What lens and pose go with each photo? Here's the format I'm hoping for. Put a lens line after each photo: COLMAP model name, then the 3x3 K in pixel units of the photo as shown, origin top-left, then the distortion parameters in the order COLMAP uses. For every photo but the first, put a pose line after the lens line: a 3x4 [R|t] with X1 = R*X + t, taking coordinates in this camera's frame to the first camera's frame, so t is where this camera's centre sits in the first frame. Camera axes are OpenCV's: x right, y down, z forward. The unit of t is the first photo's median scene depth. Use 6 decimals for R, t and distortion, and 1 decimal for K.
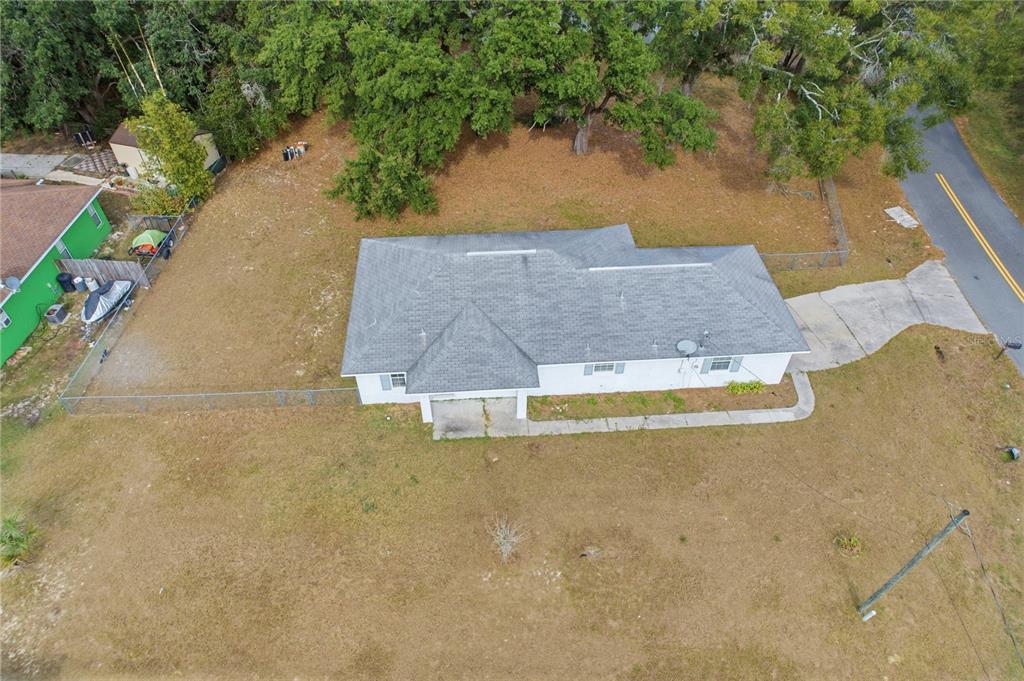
lens RADIAL K [[663.0, 0, 512.0], [0, 663.0, 340.5], [0, 0, 1]] dist [-0.080037, 0.073064]
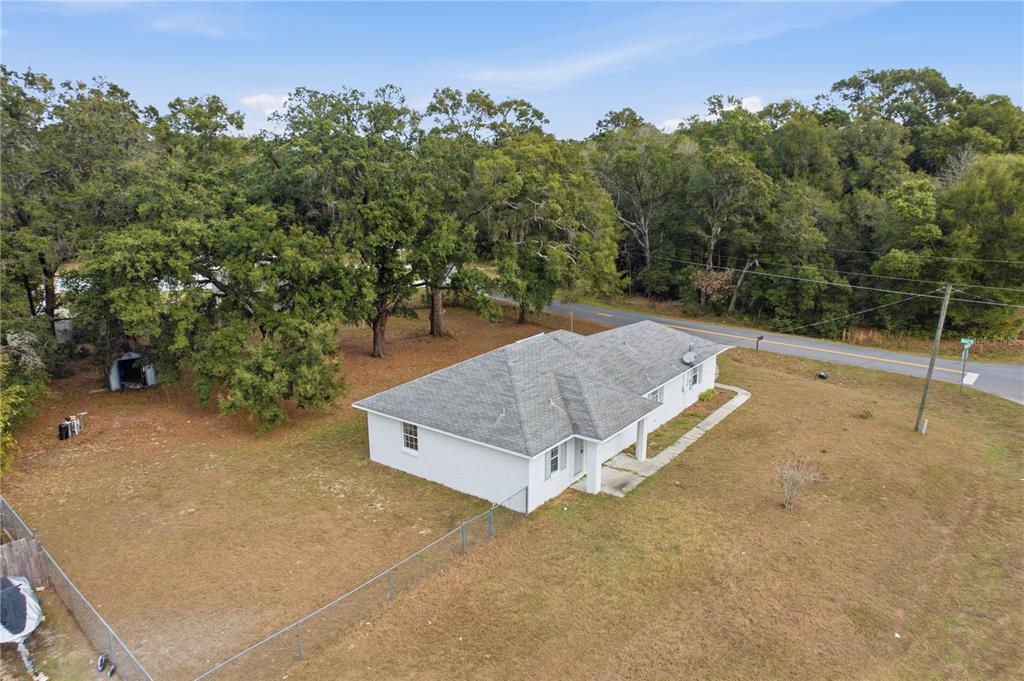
lens RADIAL K [[663.0, 0, 512.0], [0, 663.0, 340.5], [0, 0, 1]] dist [-0.080037, 0.073064]
pose [[0.647260, -0.172052, 0.742599, -0.805396], [0.538602, 0.792601, -0.285817, 0.148473], [-0.539409, 0.584964, 0.605686, 0.392518]]
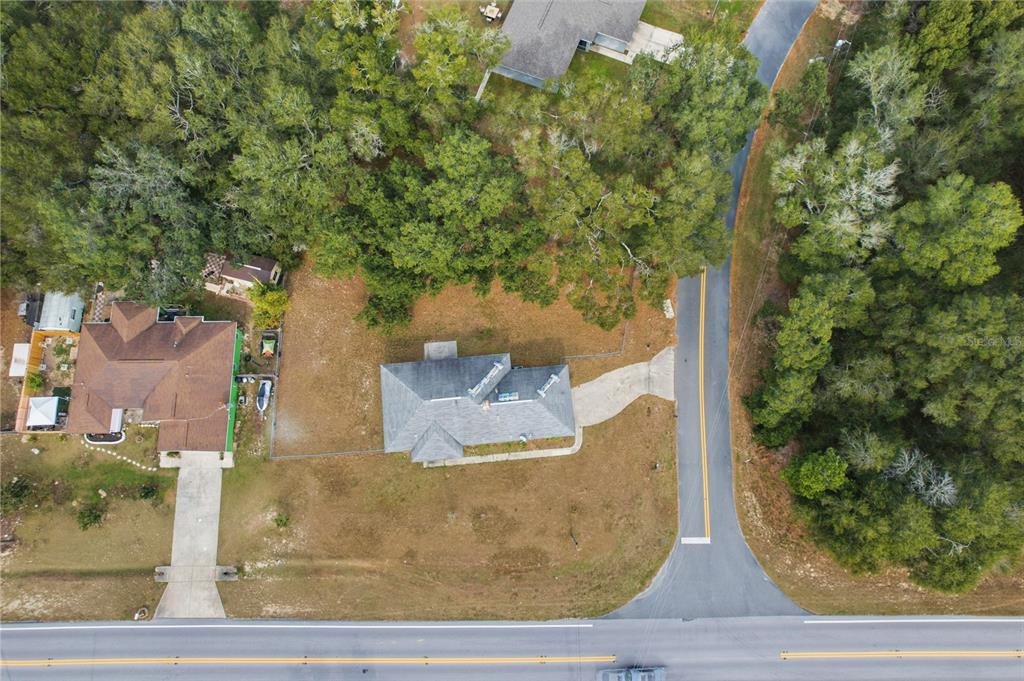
lens RADIAL K [[663.0, 0, 512.0], [0, 663.0, 340.5], [0, 0, 1]] dist [-0.080037, 0.073064]
pose [[0.999738, -0.022160, 0.005703, 0.204938], [0.015775, 0.848020, 0.529729, -1.517608], [-0.016575, -0.529500, 0.848148, -0.847209]]
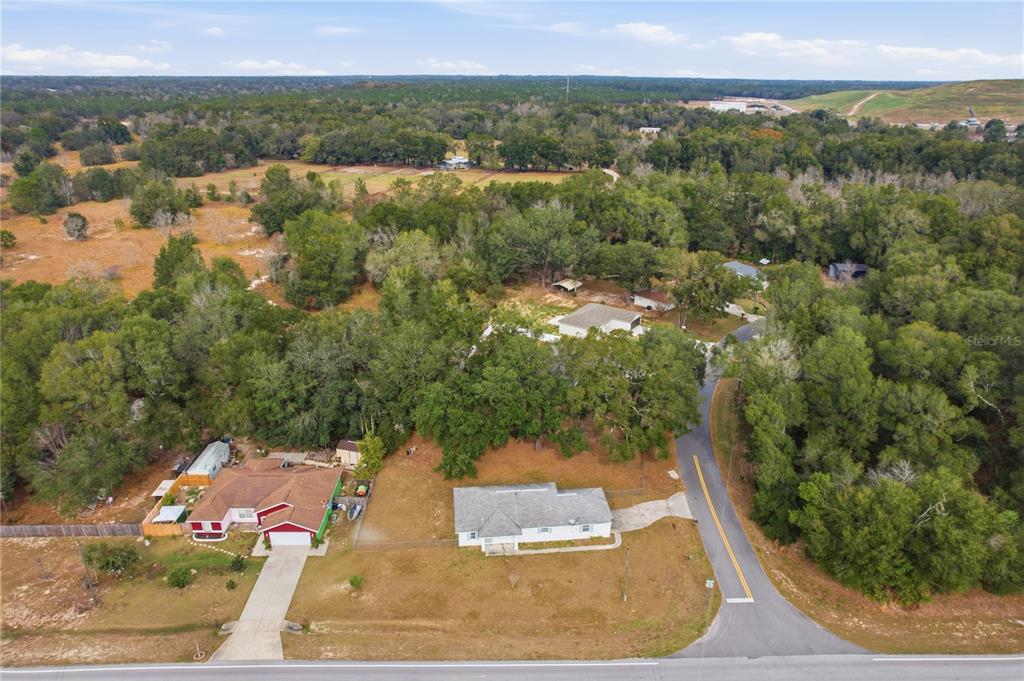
lens RADIAL K [[663.0, 0, 512.0], [0, 663.0, 340.5], [0, 0, 1]] dist [-0.080037, 0.073064]
pose [[0.999438, -0.010730, 0.031757, -0.082226], [0.021997, 0.924799, -0.379821, 0.353495], [-0.025294, 0.380306, 0.924515, -1.912858]]
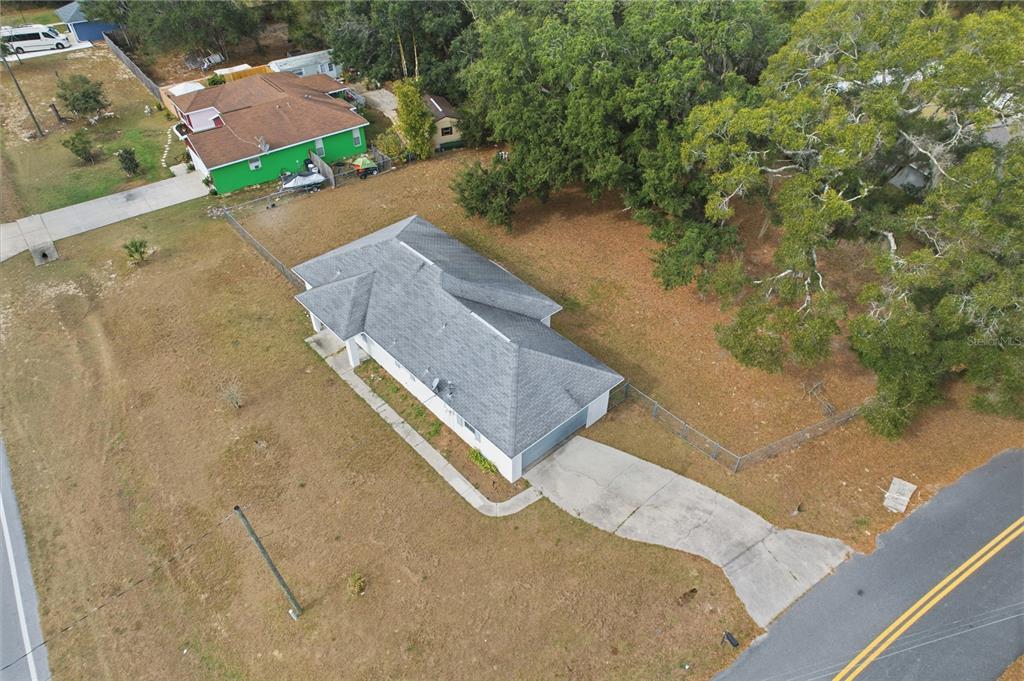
lens RADIAL K [[663.0, 0, 512.0], [0, 663.0, 340.5], [0, 0, 1]] dist [-0.080037, 0.073064]
pose [[0.619486, 0.510190, -0.596610, 0.936679], [-0.550418, 0.824183, 0.133276, -0.262852], [0.559712, 0.245822, 0.791388, 0.137558]]
